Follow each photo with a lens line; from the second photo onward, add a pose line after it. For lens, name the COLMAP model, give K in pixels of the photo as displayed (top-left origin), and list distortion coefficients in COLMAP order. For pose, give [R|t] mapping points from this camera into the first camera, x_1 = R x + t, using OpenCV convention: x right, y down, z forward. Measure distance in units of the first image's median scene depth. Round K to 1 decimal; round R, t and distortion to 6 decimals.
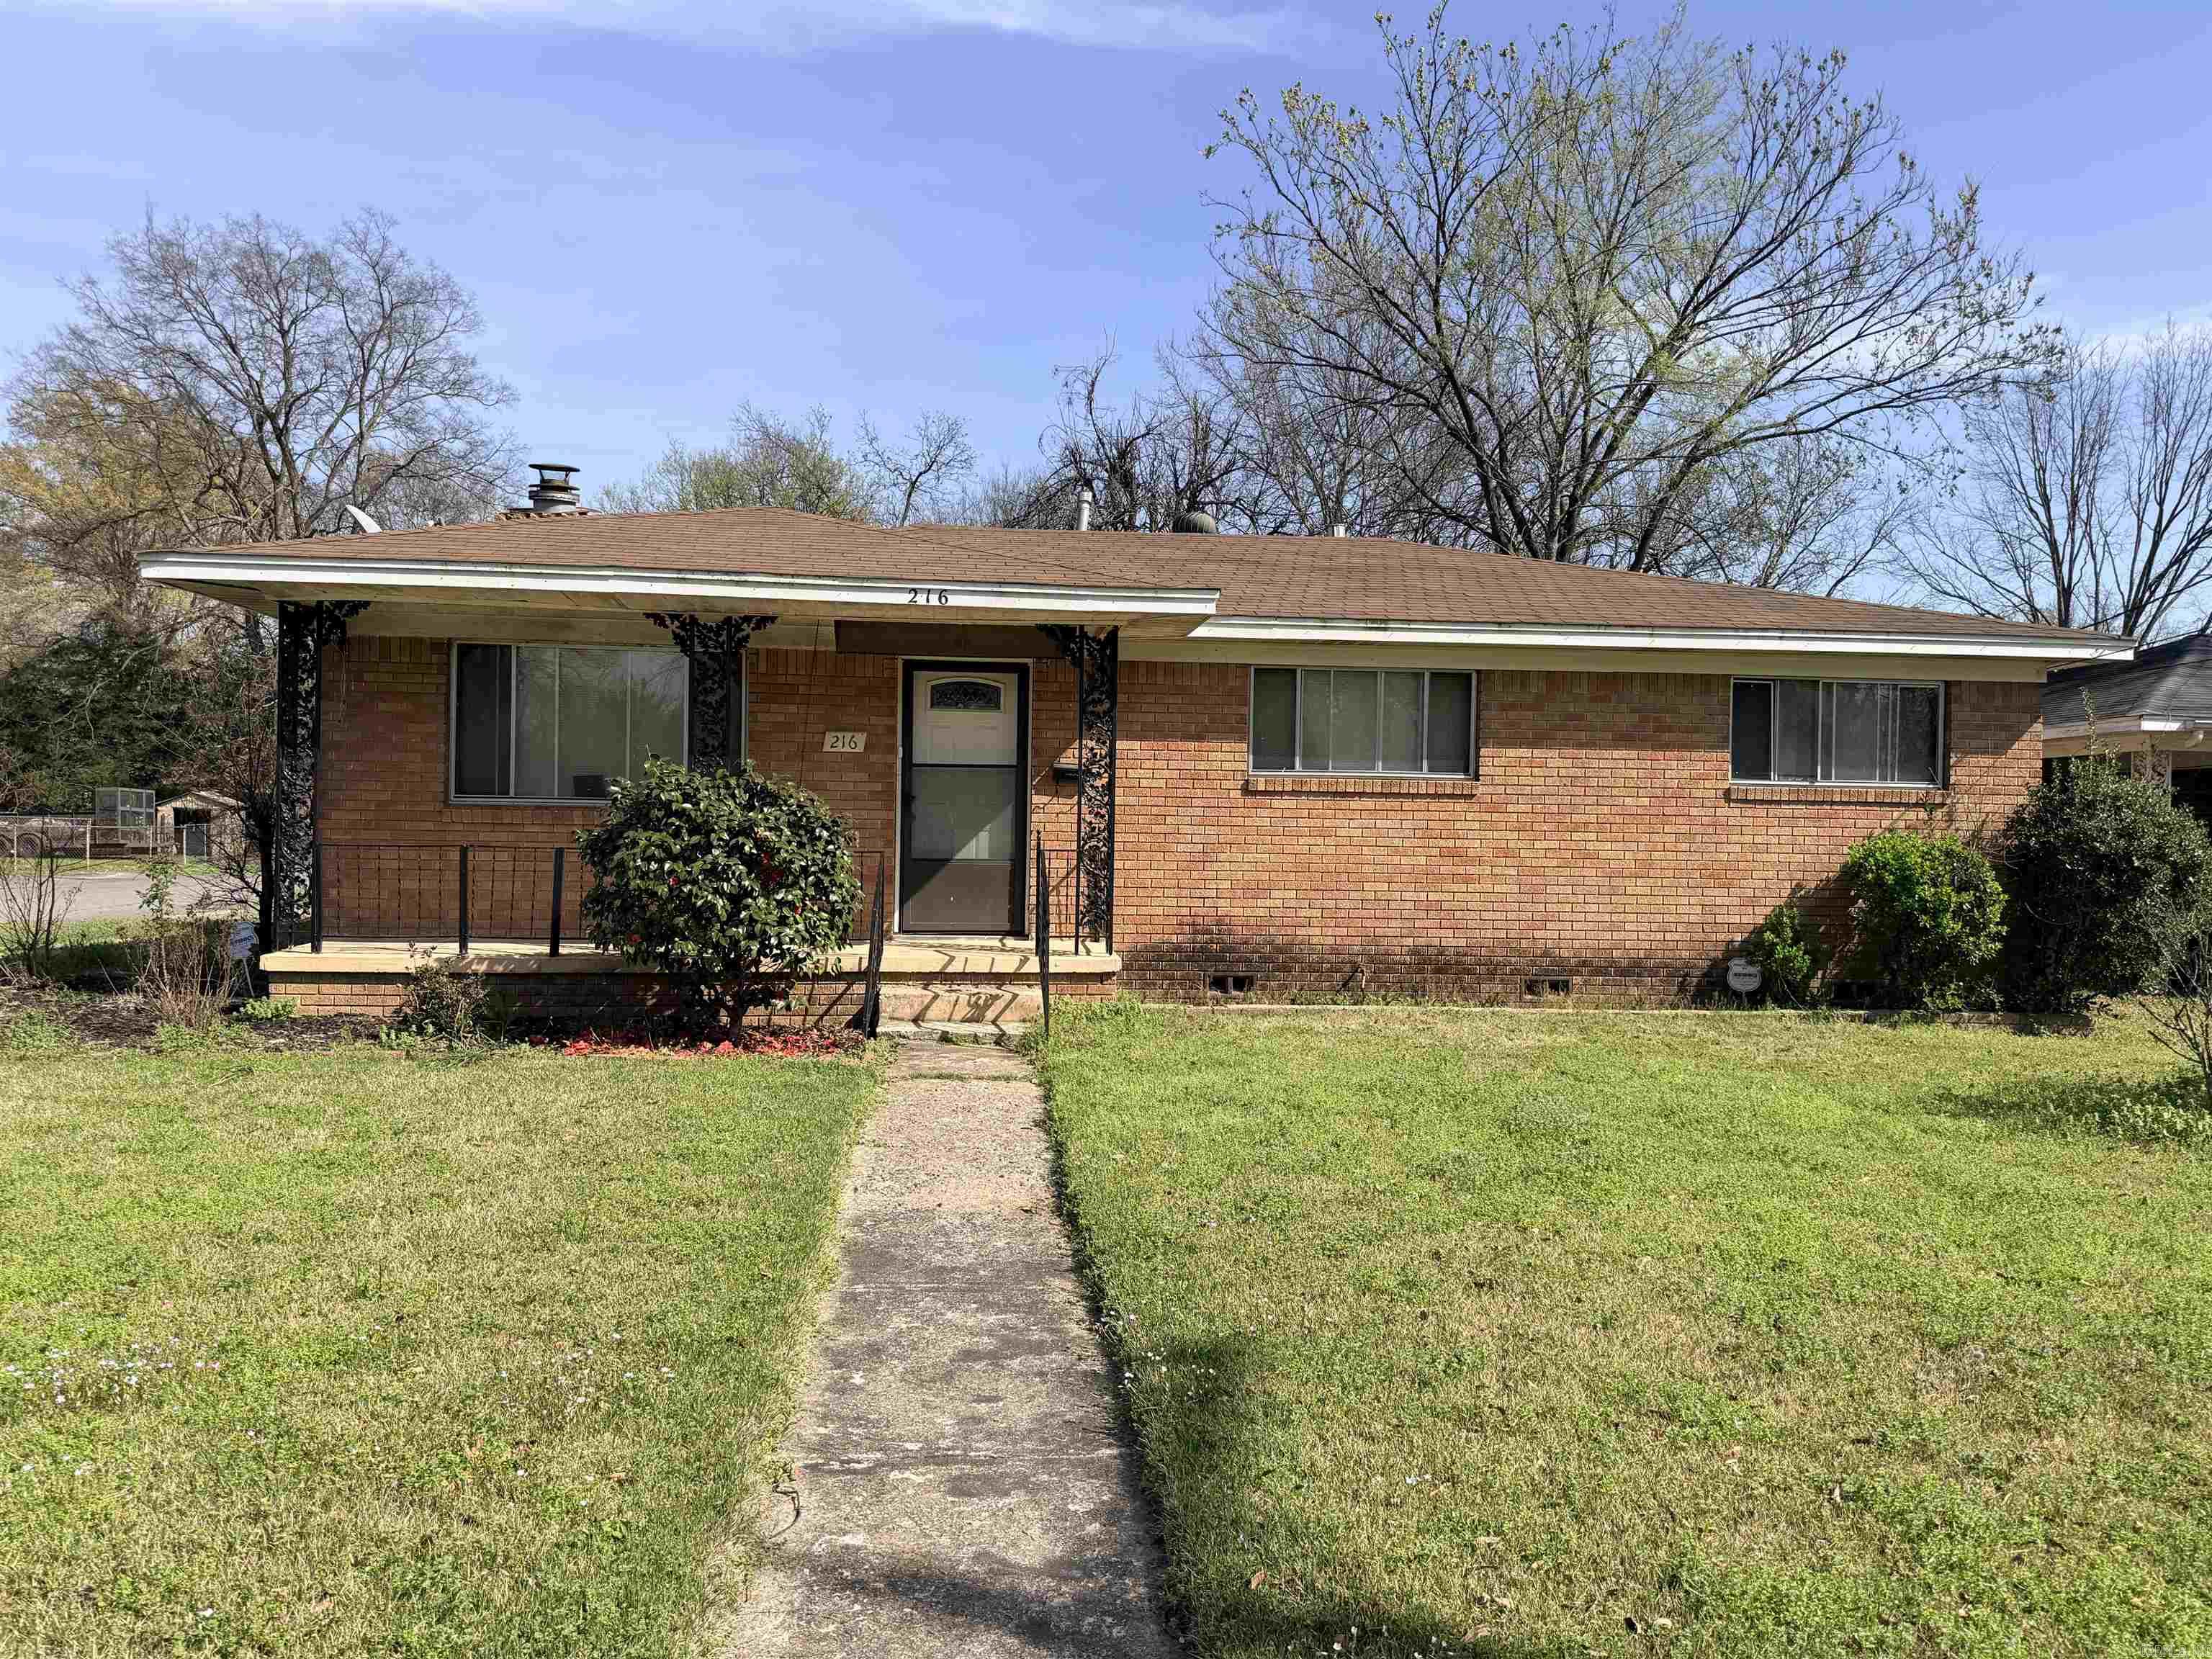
lens RADIAL K [[1556.5, 0, 1106.0], [0, 1556.5, 829.5], [0, 0, 1]] dist [0.172784, -0.356574]
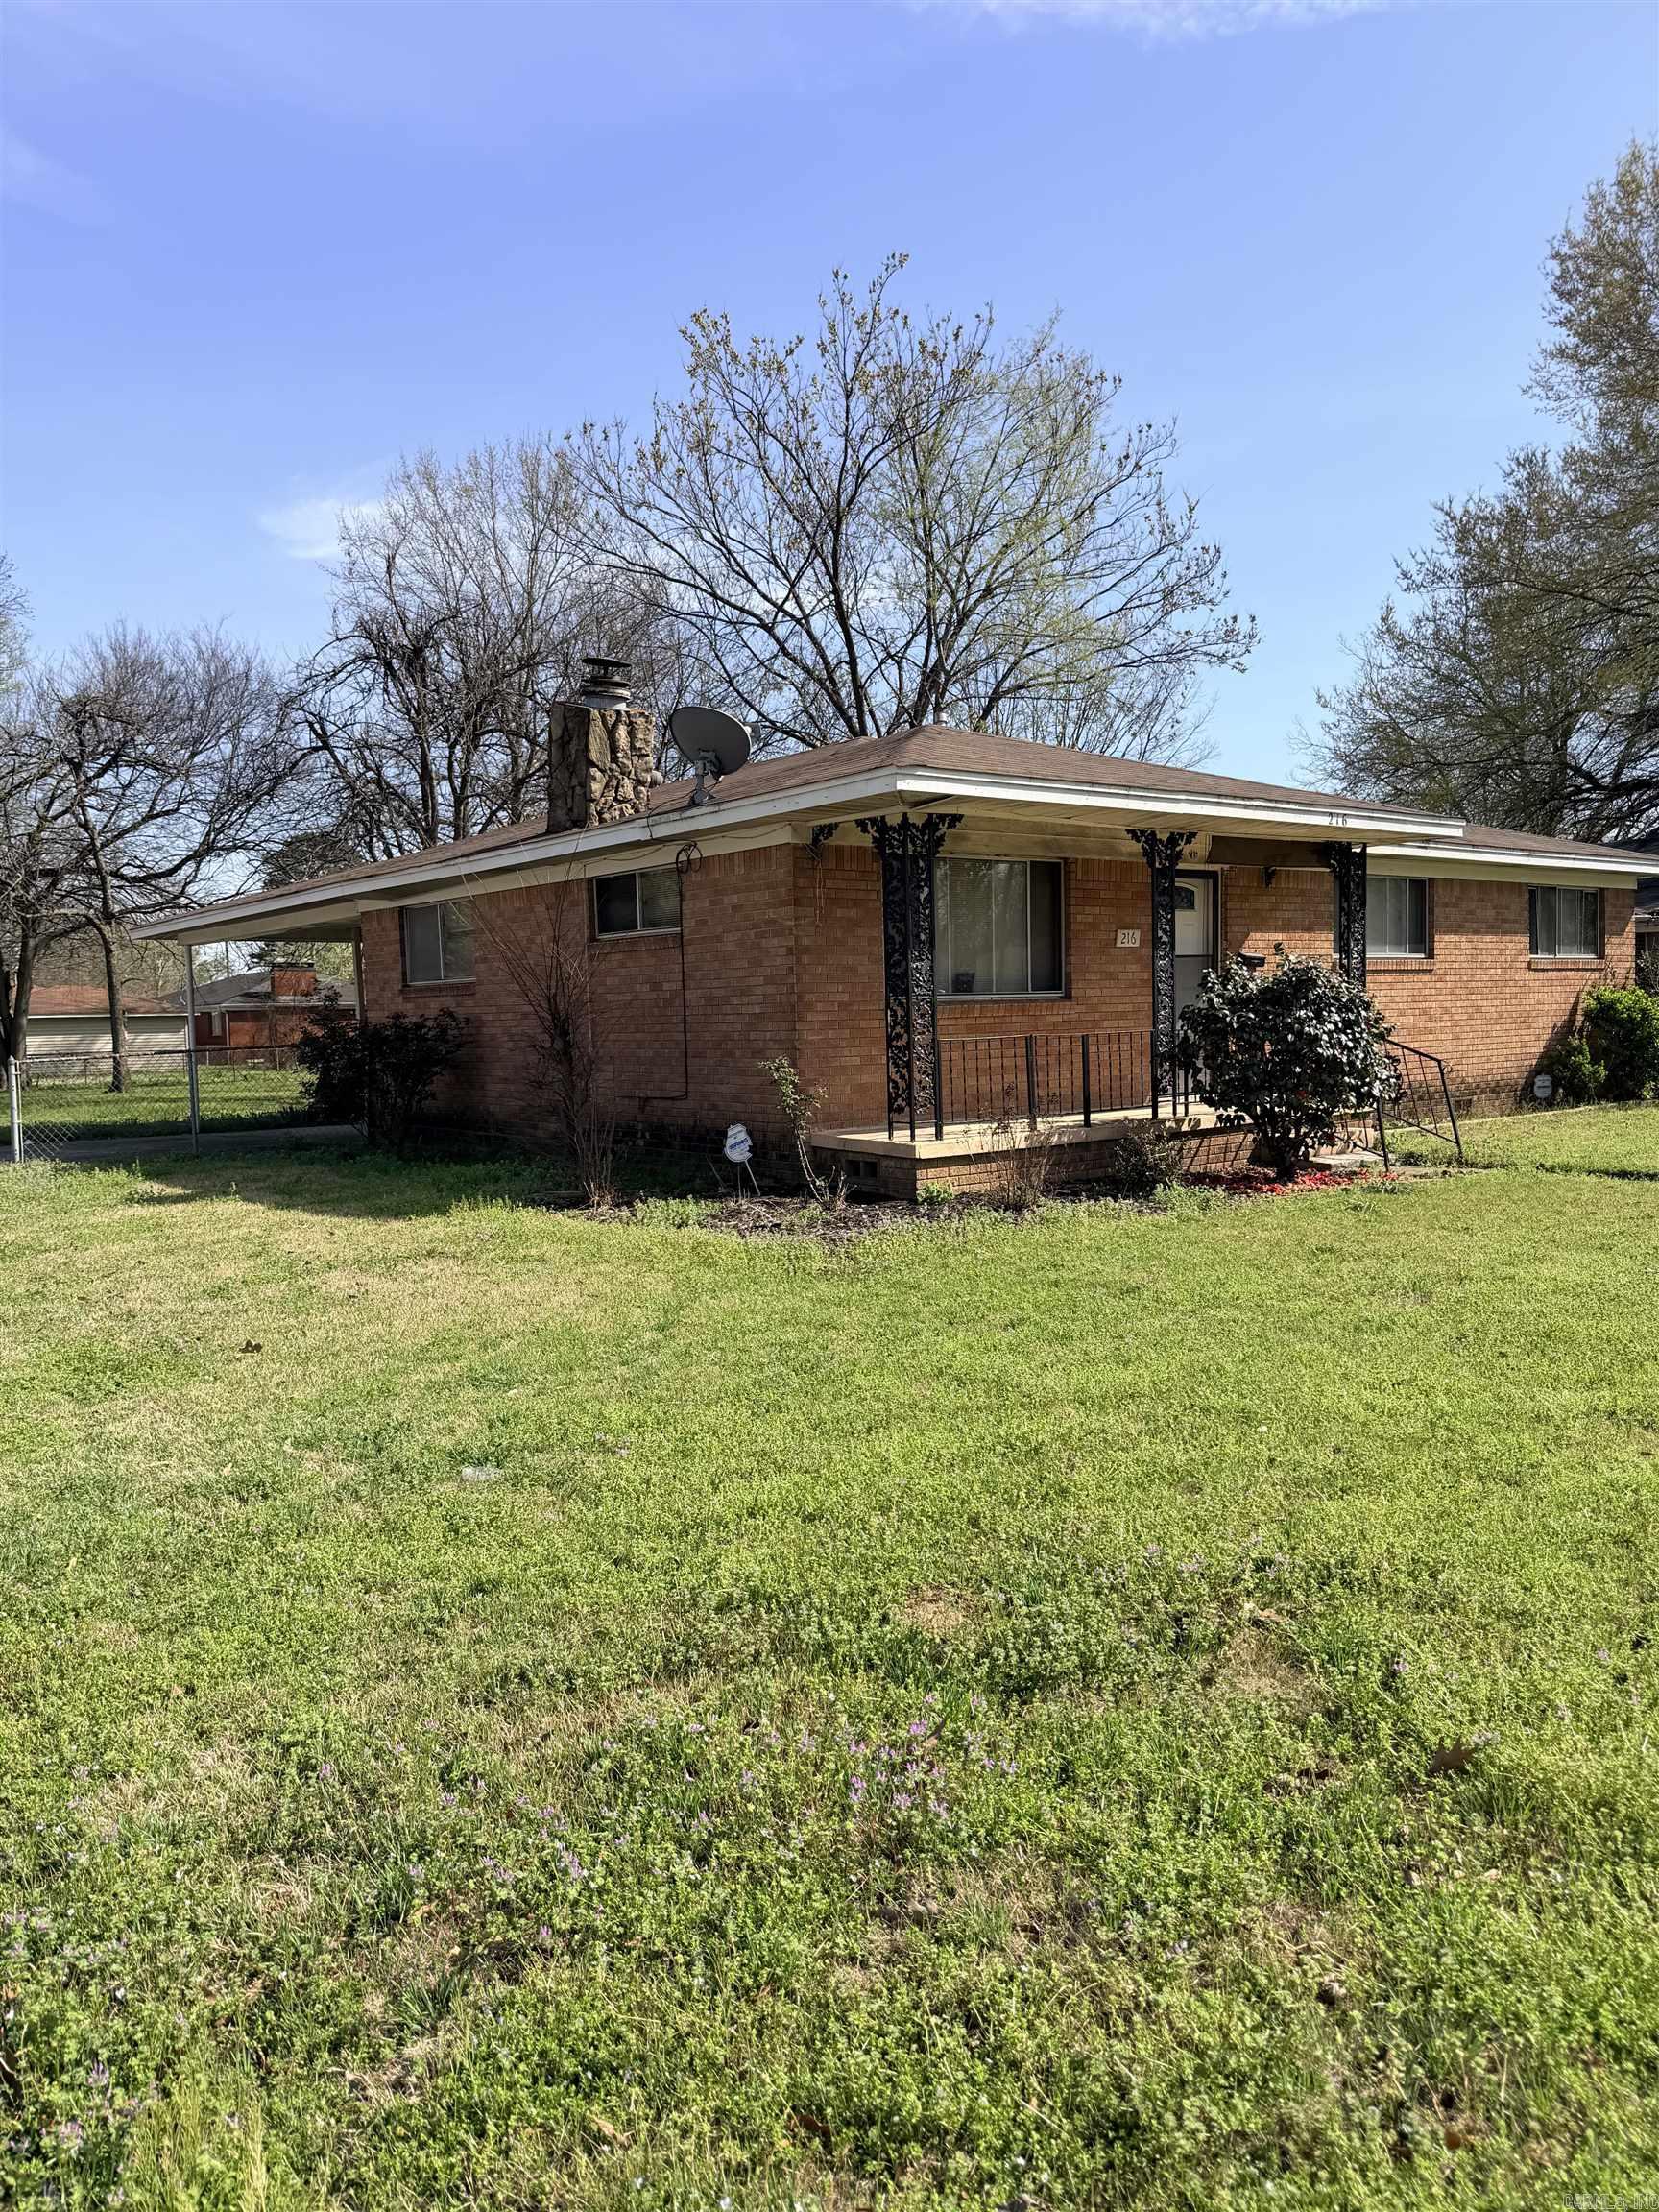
lens RADIAL K [[1556.5, 0, 814.7], [0, 1556.5, 1110.6], [0, 0, 1]] dist [0.172784, -0.356574]
pose [[0.841632, -0.072118, 0.535214, -0.980986], [0.041482, 0.996749, 0.069077, -0.017082], [-0.538456, -0.035936, 0.841887, 0.118649]]
